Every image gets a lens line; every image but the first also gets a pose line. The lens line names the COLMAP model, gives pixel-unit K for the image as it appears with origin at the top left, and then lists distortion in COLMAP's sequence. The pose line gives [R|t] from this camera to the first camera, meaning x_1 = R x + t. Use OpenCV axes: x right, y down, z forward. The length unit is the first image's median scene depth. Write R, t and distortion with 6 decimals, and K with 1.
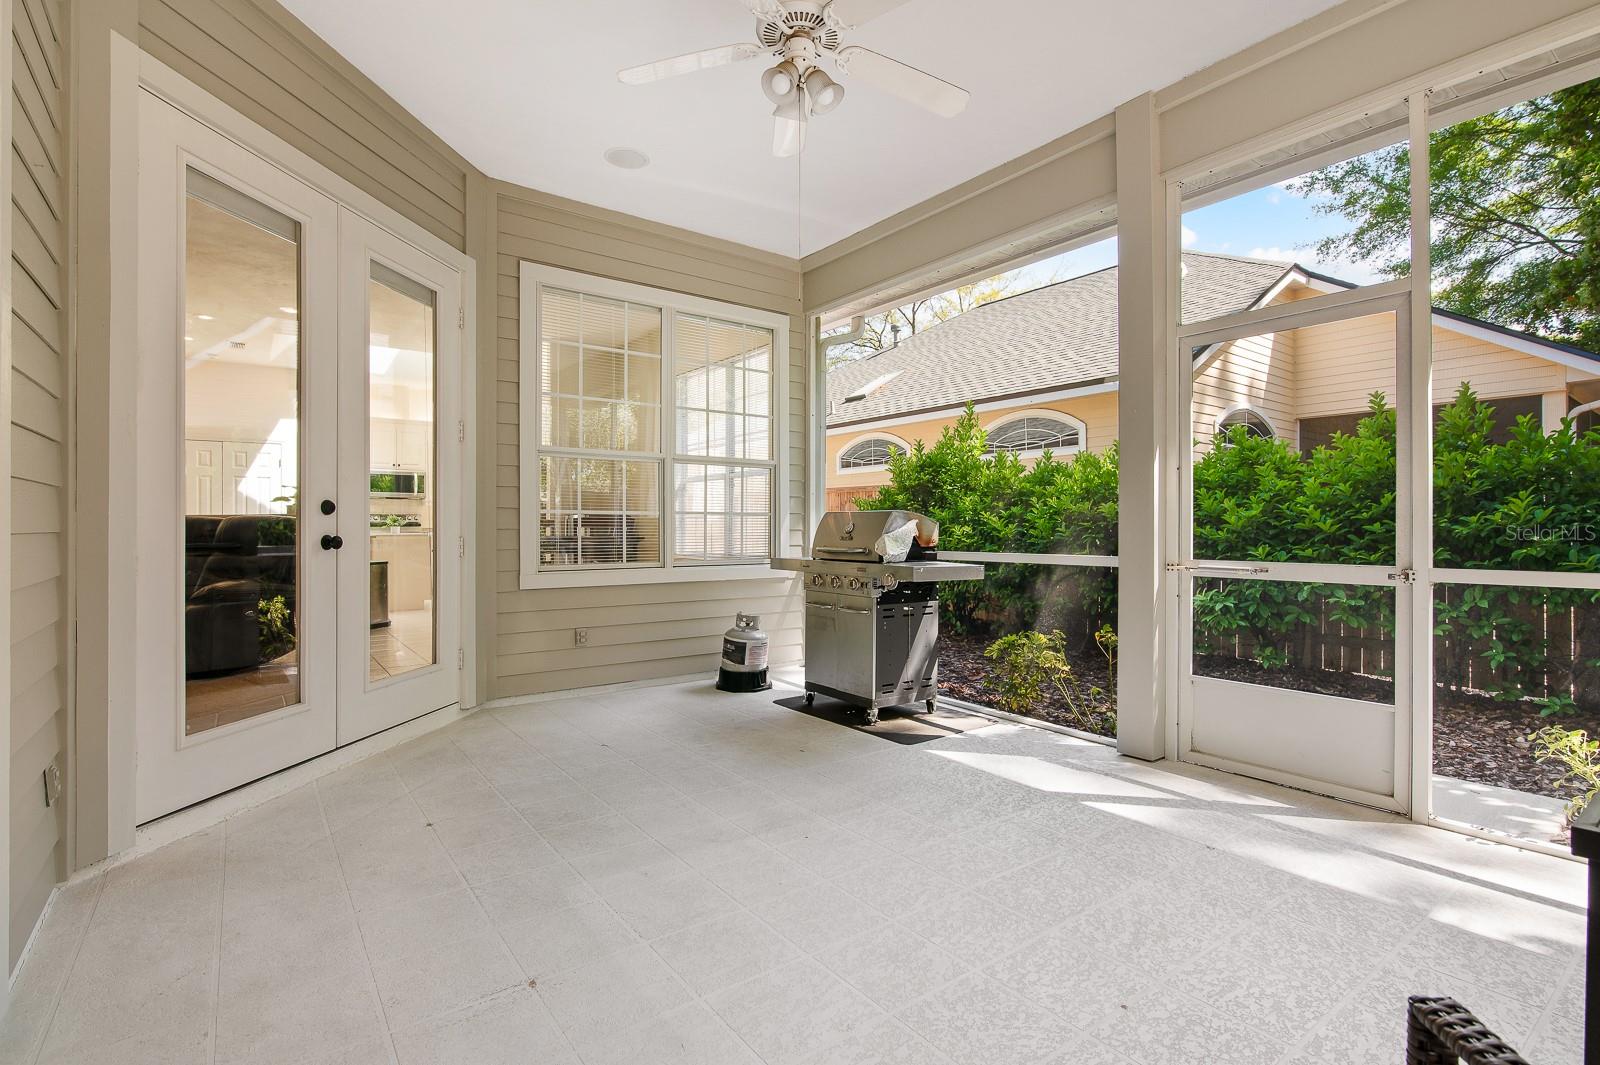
lens RADIAL K [[747.7, 0, 804.8], [0, 747.7, 542.7], [0, 0, 1]] dist [-0.021170, 0.002005]
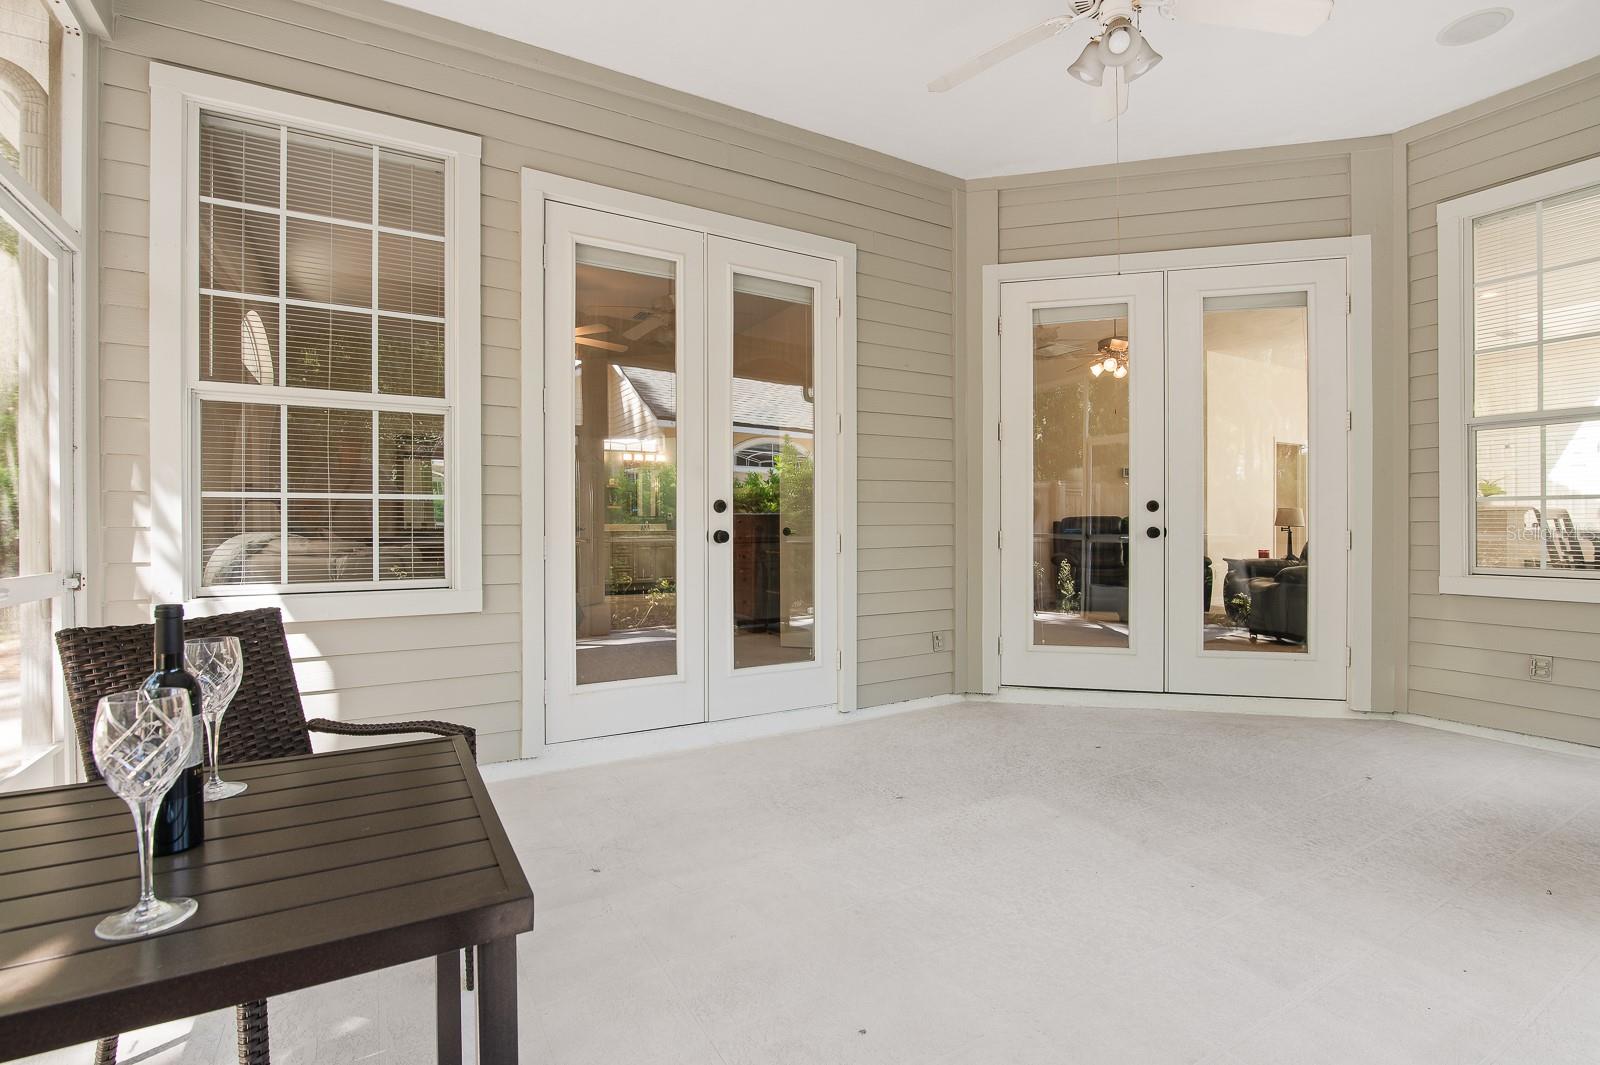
lens RADIAL K [[747.7, 0, 805.7], [0, 747.7, 523.3], [0, 0, 1]] dist [-0.021170, 0.002005]
pose [[-0.121143, 0.001810, -0.992633, 0.769624], [-0.014433, 0.999889, 0.003585, -0.013037], [0.992530, 0.014761, -0.121103, 0.560696]]
